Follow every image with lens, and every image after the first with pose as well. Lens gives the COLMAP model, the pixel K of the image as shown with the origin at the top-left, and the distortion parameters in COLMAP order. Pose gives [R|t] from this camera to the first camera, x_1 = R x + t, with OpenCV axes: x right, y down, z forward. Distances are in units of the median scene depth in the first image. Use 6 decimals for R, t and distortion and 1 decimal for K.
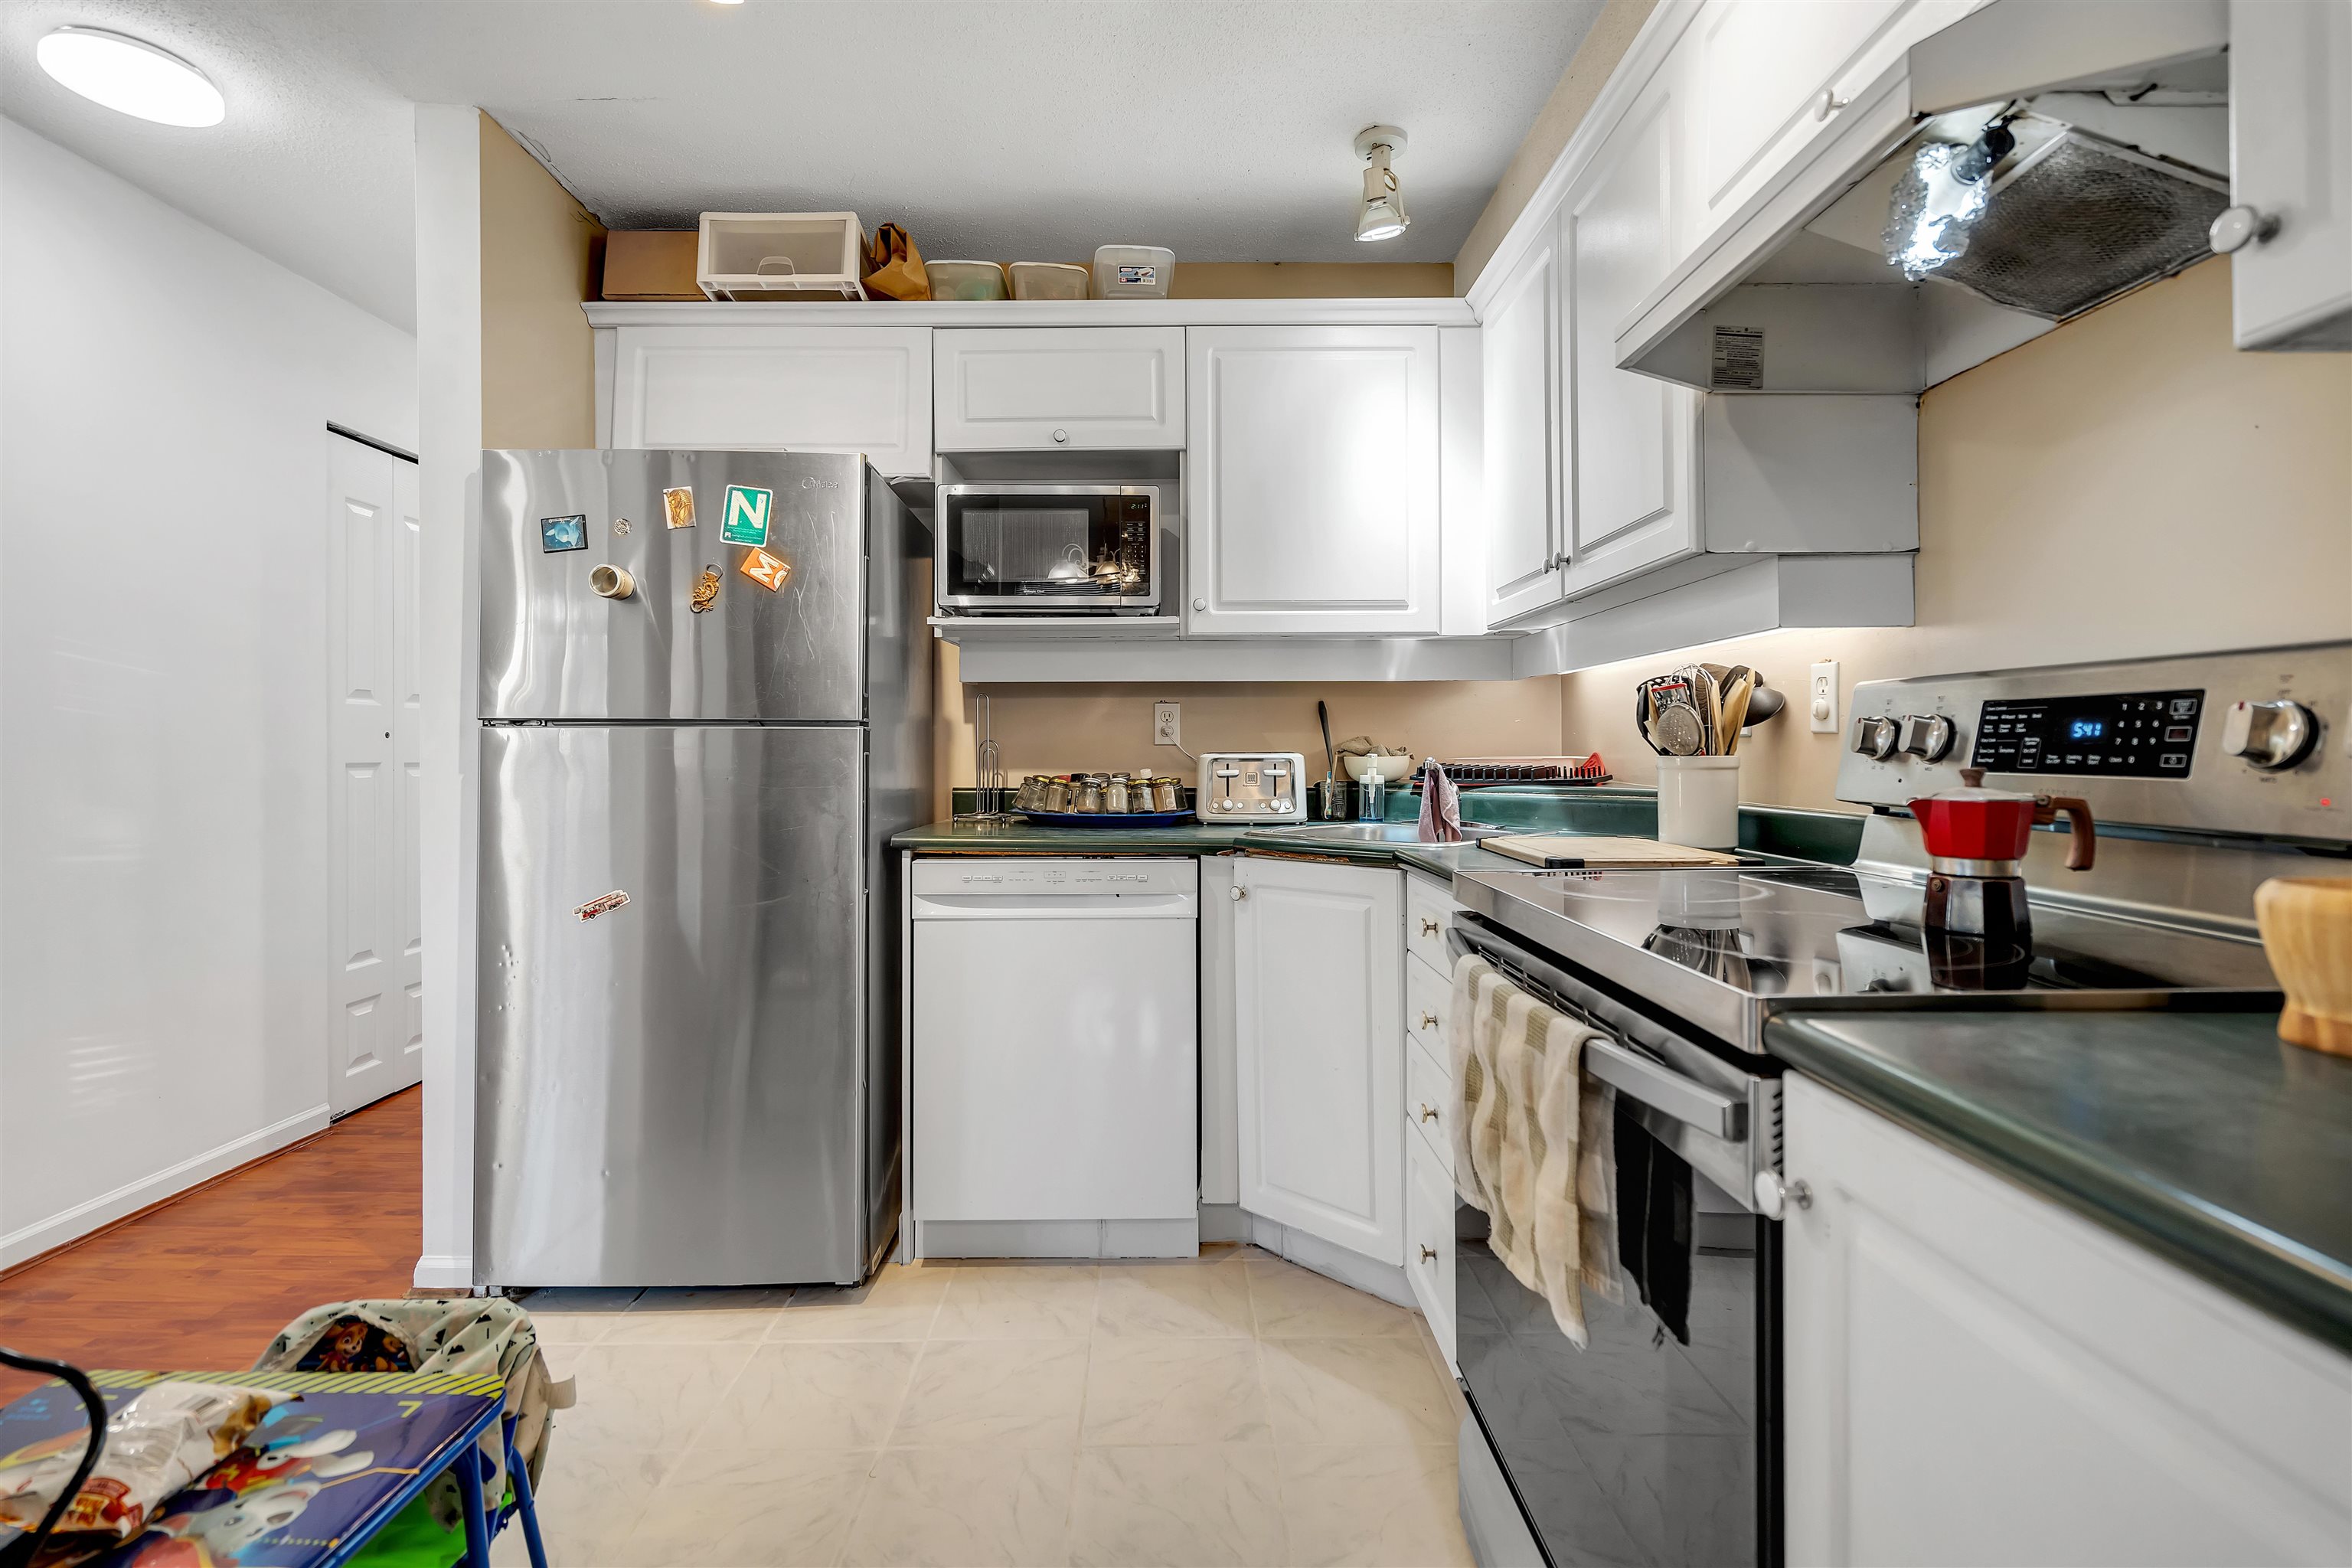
lens RADIAL K [[1080.4, 0, 1178.2], [0, 1080.4, 742.0], [0, 0, 1]] dist [0.000279, 0.000492]
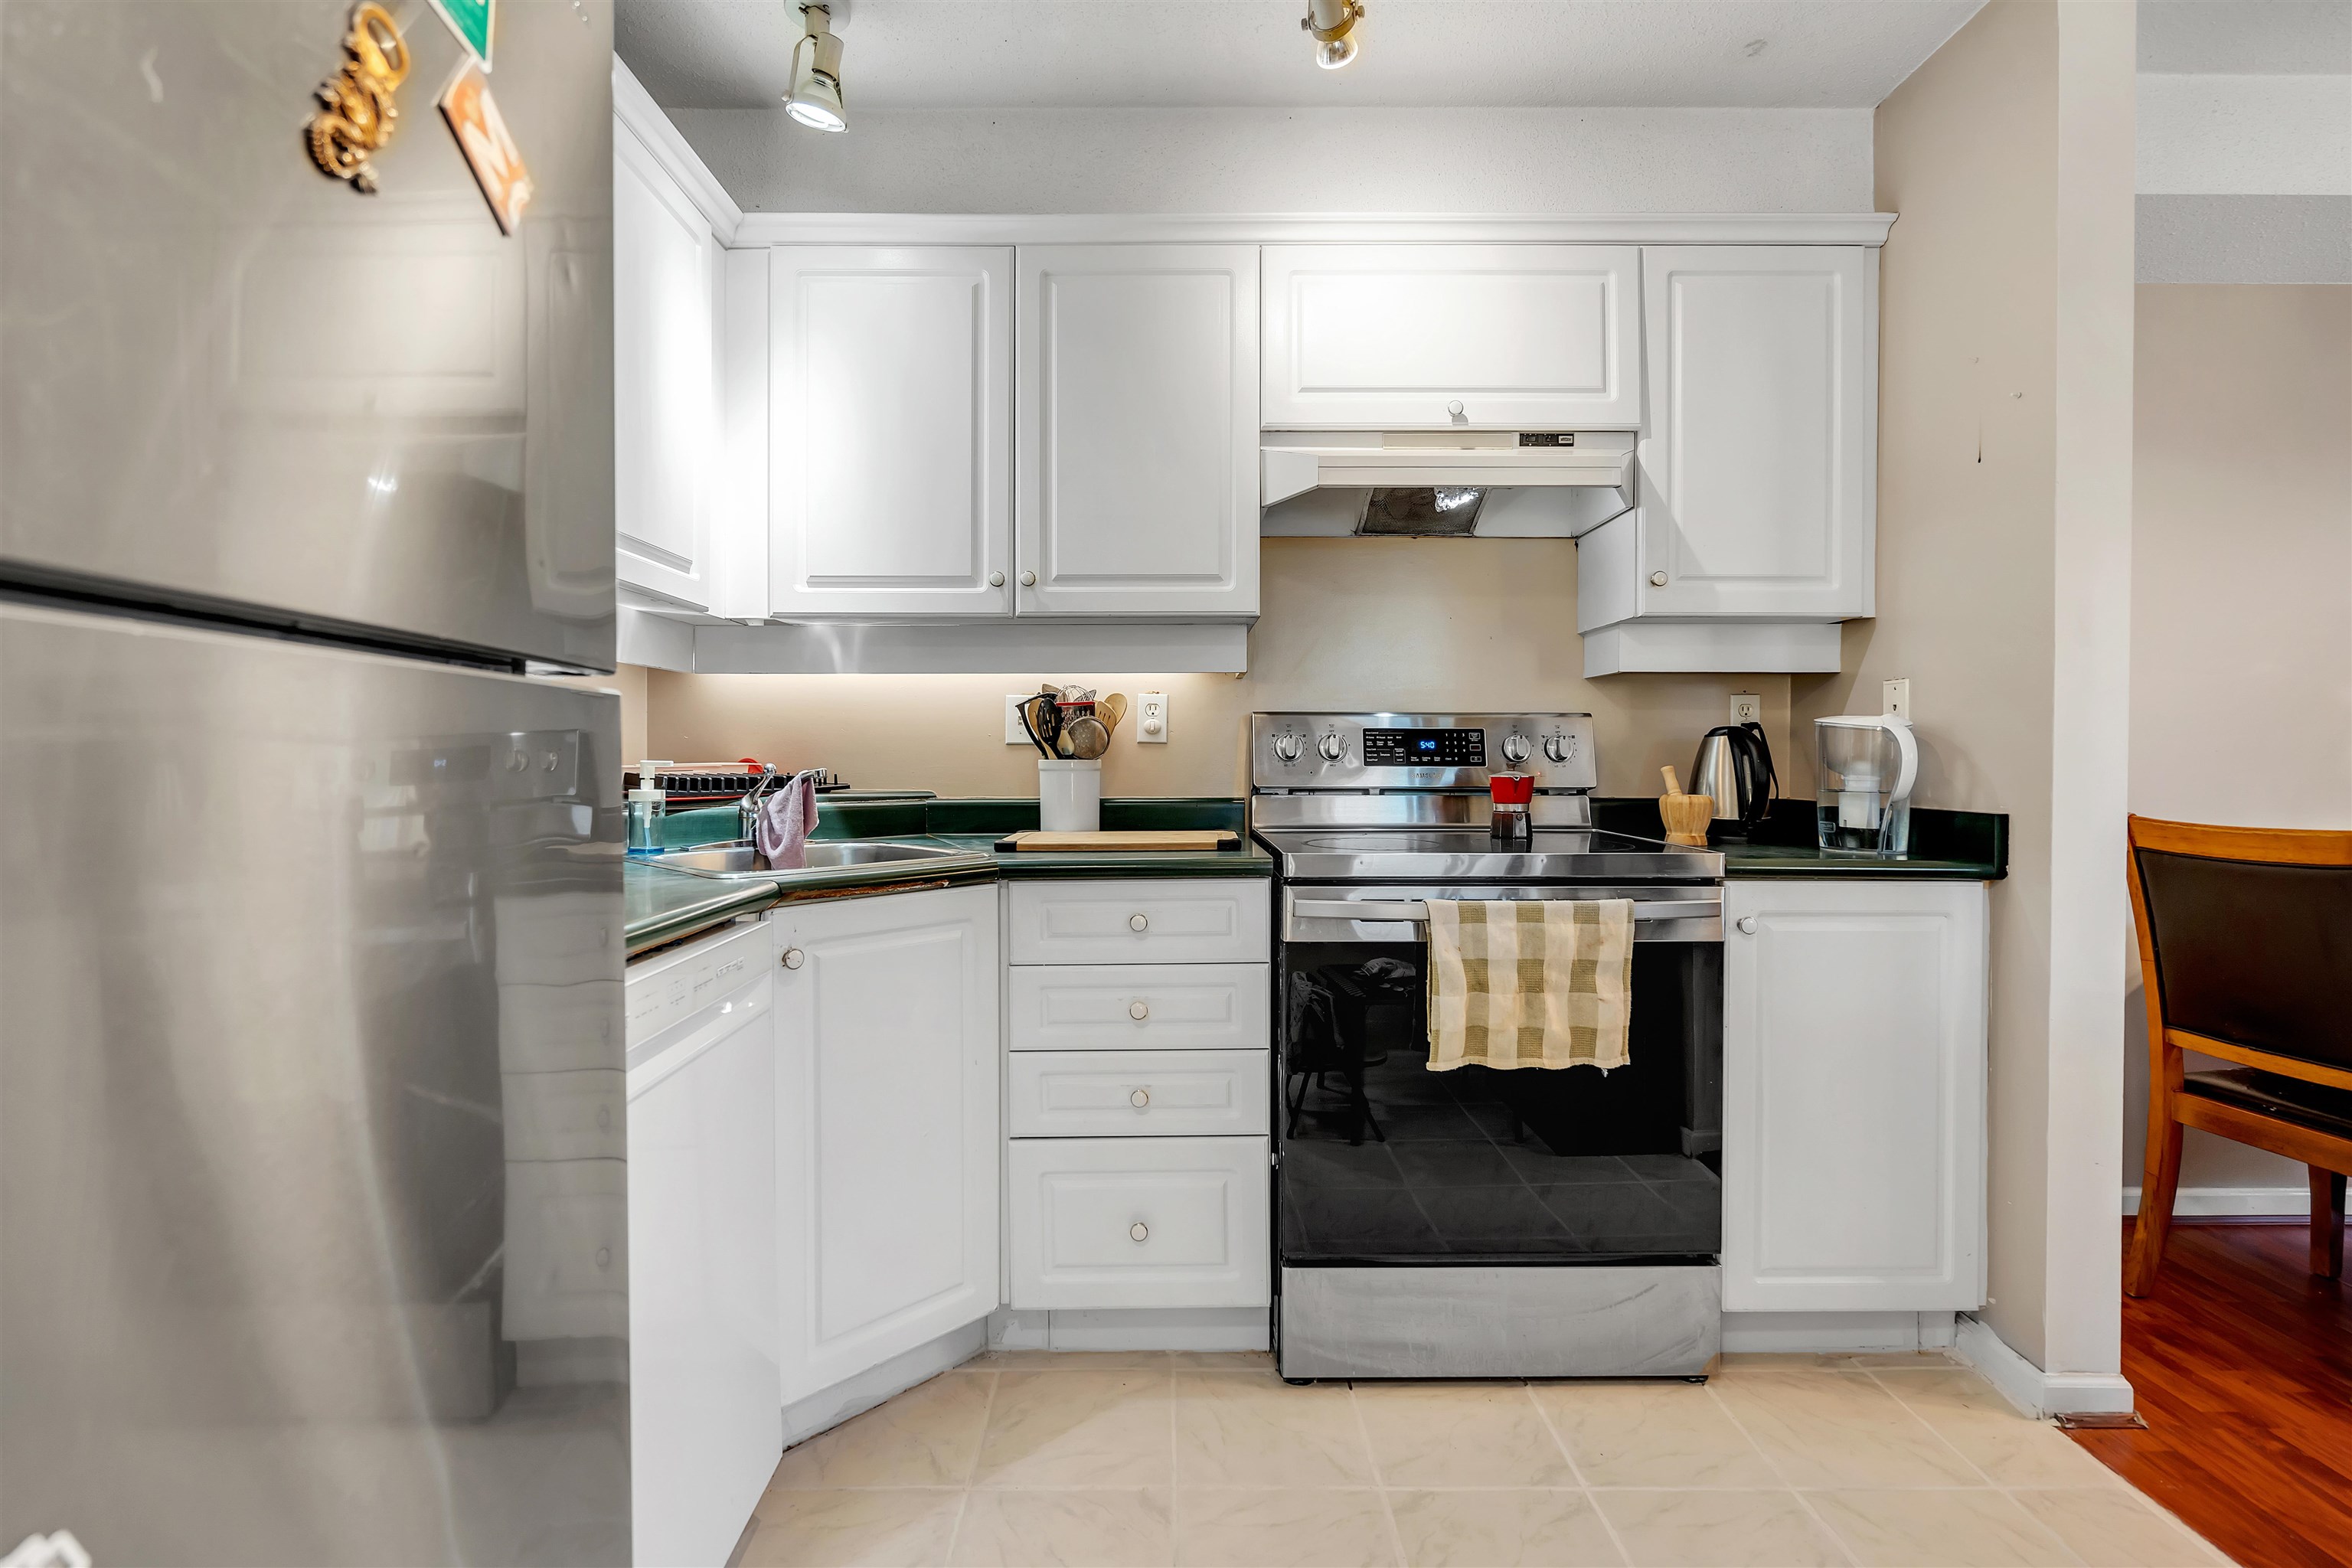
lens RADIAL K [[1065.6, 0, 1174.7], [0, 1065.6, 769.1], [0, 0, 1]] dist [0.000489, 0.000442]
pose [[0.005352, -0.007320, 0.999959, -0.819427], [-0.004485, 0.999963, 0.007344, 0.015082], [-0.999976, -0.004525, 0.005319, 0.975141]]
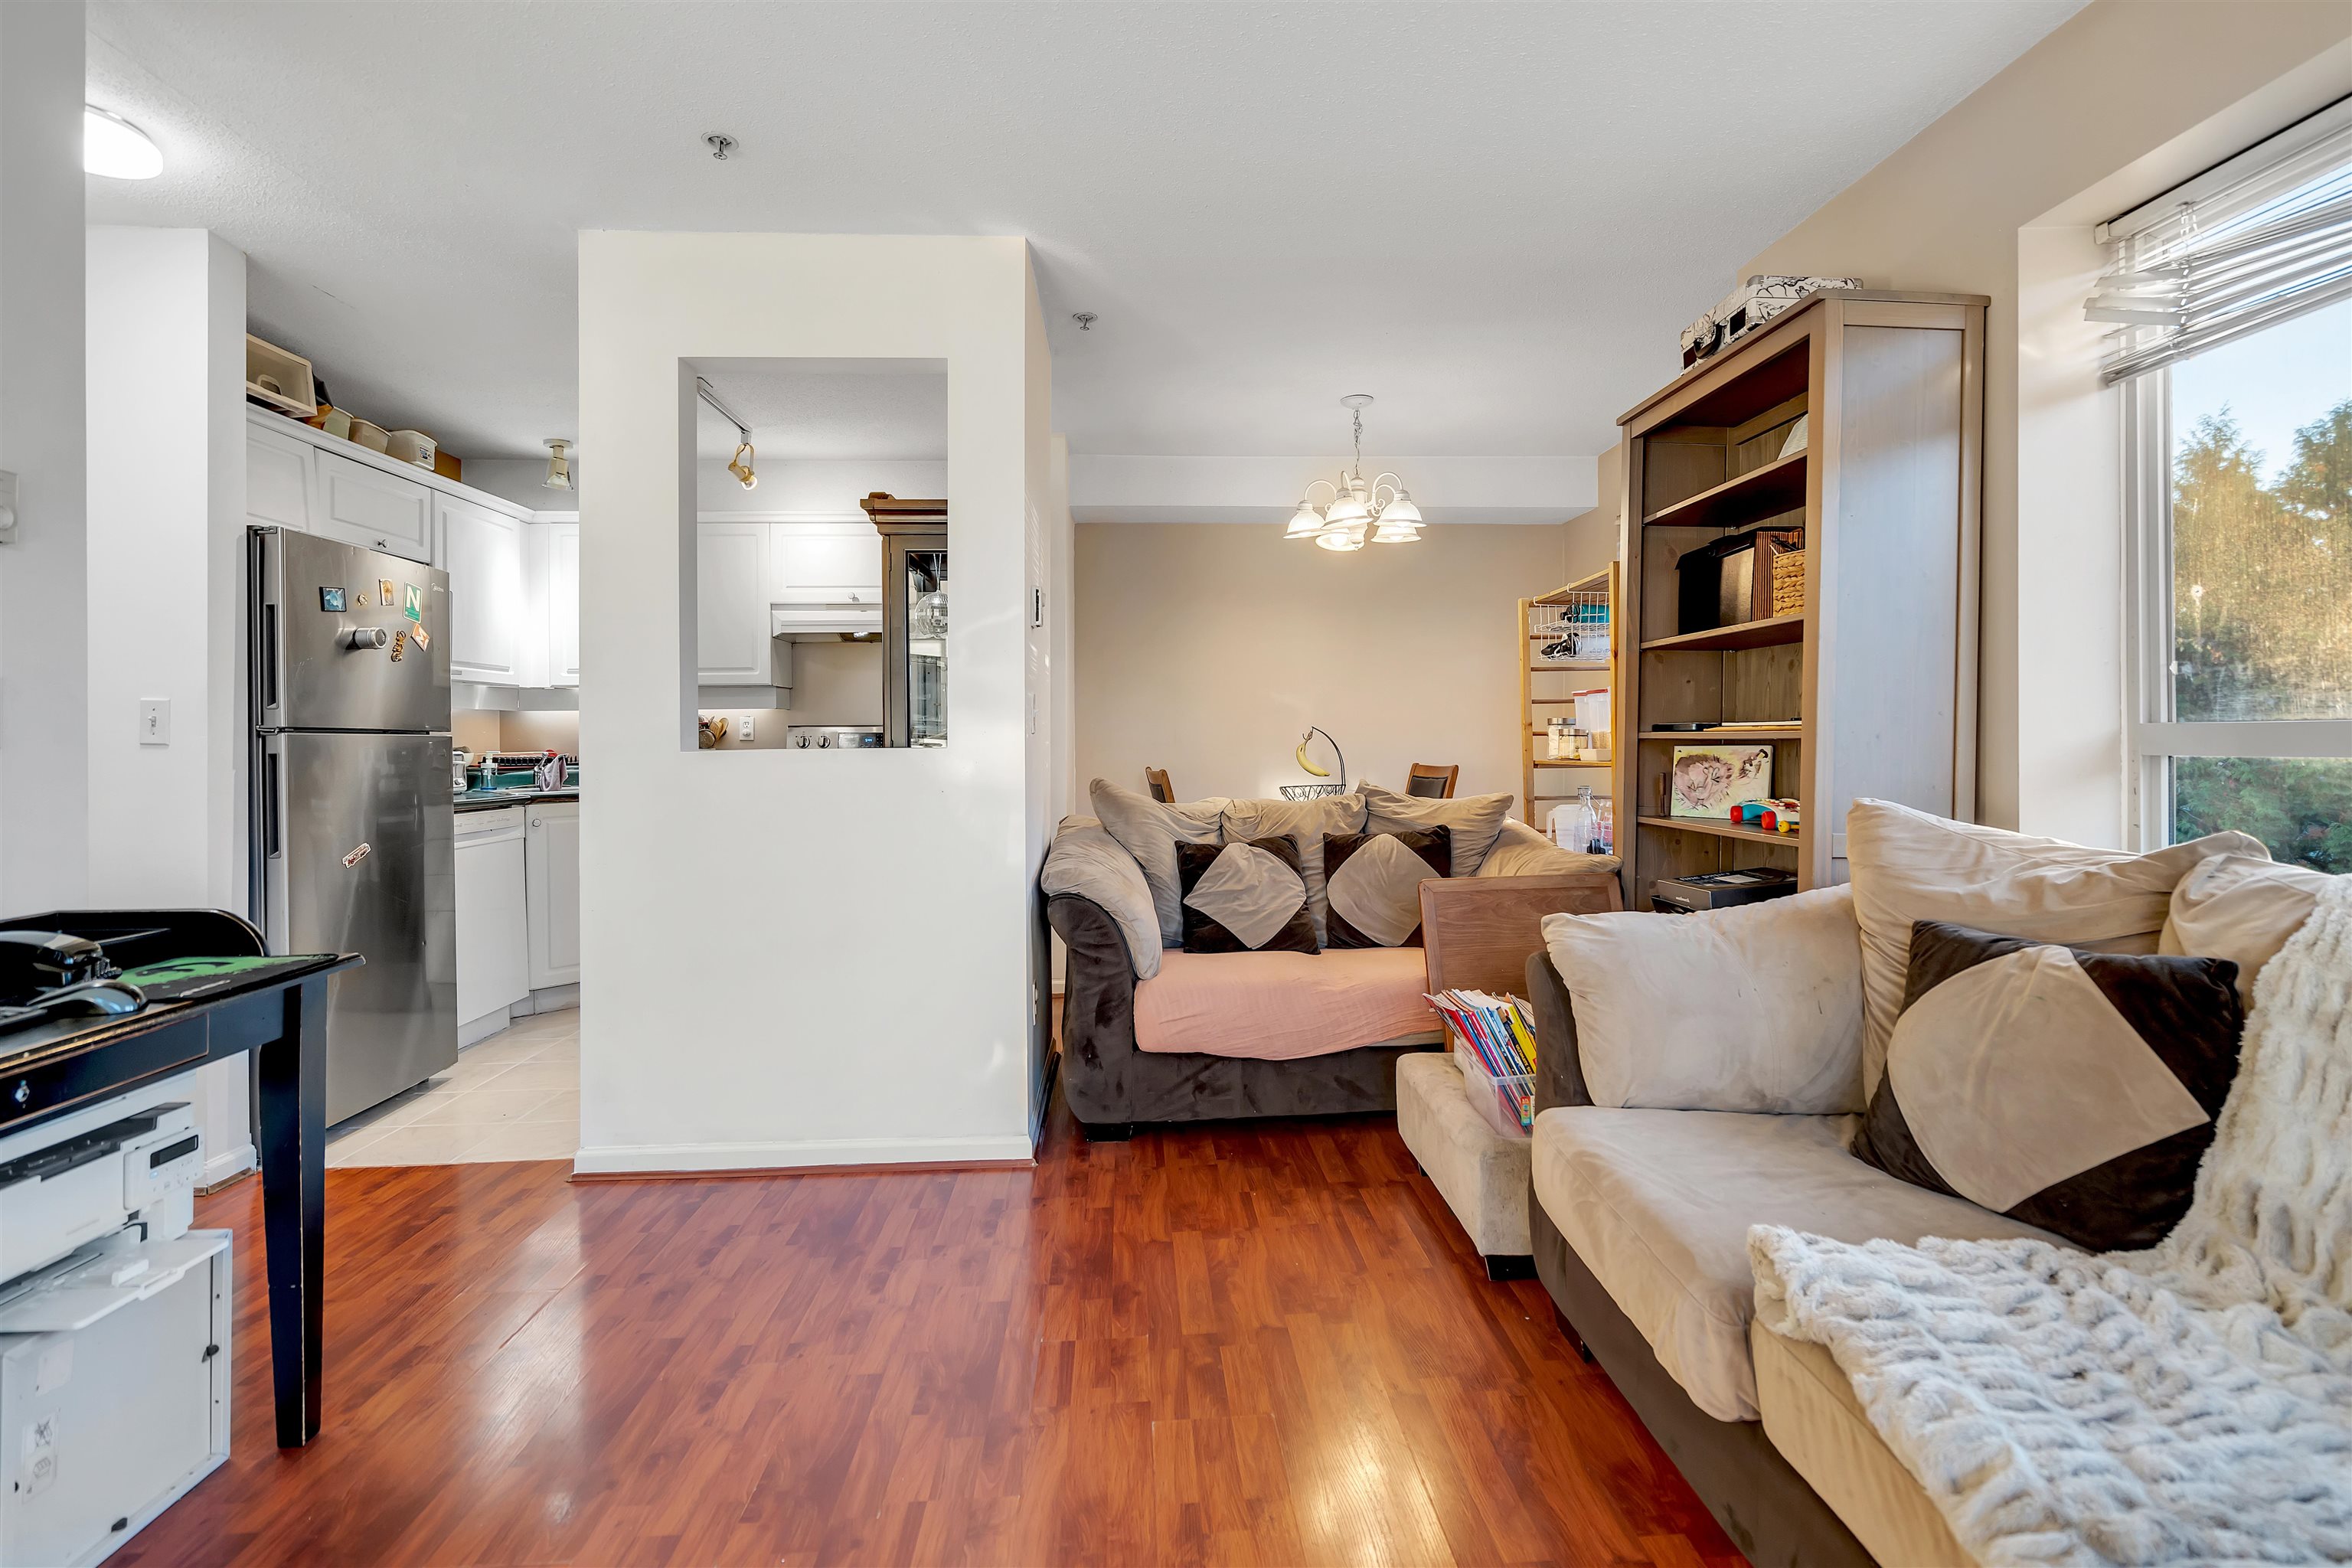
lens RADIAL K [[1064.1, 0, 1187.4], [0, 1064.1, 781.7], [0, 0, 1]] dist [0.000146, 0.000499]
pose [[-0.045423, -0.032546, 0.998438, -2.448555], [0.001720, 0.999465, 0.032658, 0.008025], [-0.998966, 0.003201, -0.045343, -0.087680]]
